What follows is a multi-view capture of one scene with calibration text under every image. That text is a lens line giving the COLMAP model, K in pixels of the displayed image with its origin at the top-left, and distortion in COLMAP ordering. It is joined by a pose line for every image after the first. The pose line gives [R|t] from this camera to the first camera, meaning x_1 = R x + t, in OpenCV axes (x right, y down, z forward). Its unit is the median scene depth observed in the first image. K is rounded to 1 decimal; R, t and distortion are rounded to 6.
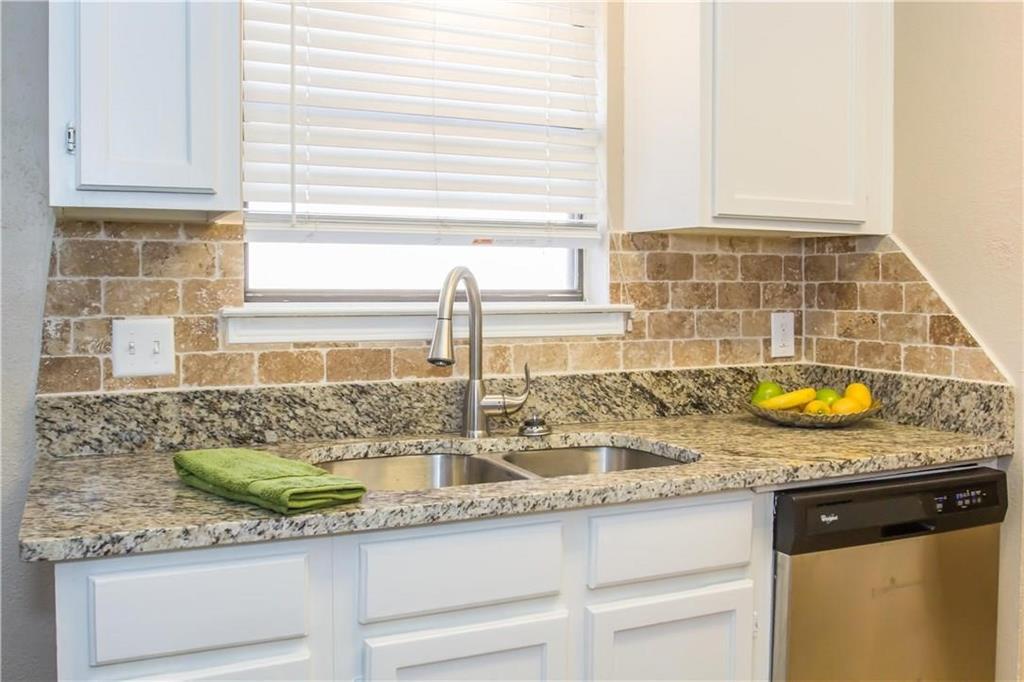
lens RADIAL K [[930.1, 0, 510.6], [0, 930.1, 338.5], [0, 0, 1]] dist [-0.007750, 0.000000]
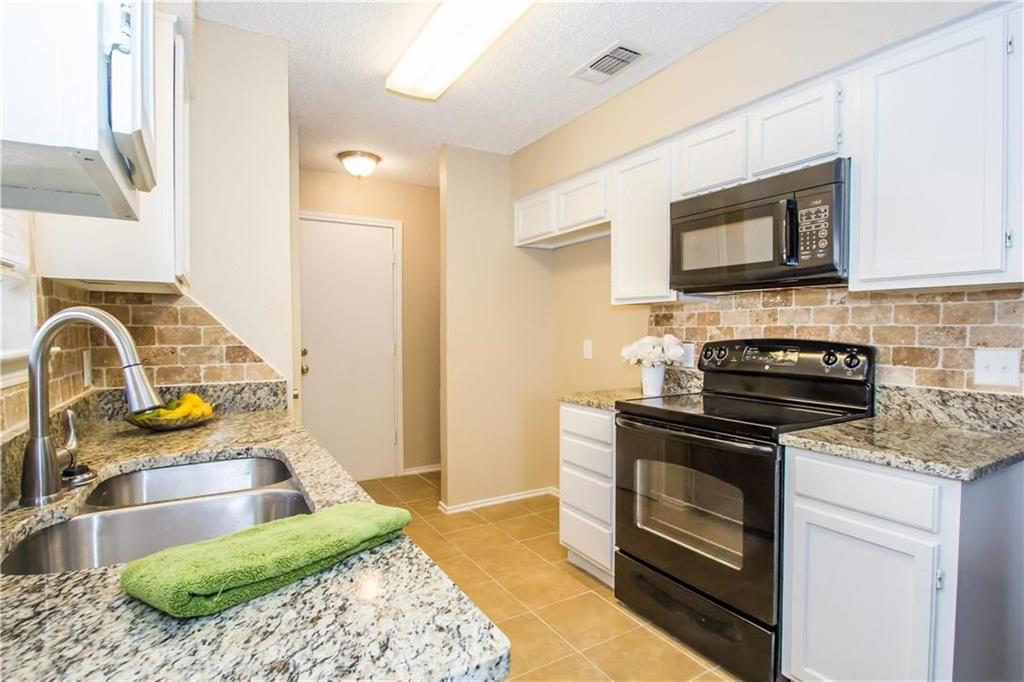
lens RADIAL K [[521.0, 0, 514.1], [0, 521.0, 343.6], [0, 0, 1]] dist [-0.005162, -0.000334]
pose [[-0.106589, -0.021886, 0.994062, -0.508305], [0.062960, 0.997603, 0.028715, -0.022970], [-0.992308, 0.065647, -0.104956, 0.568816]]
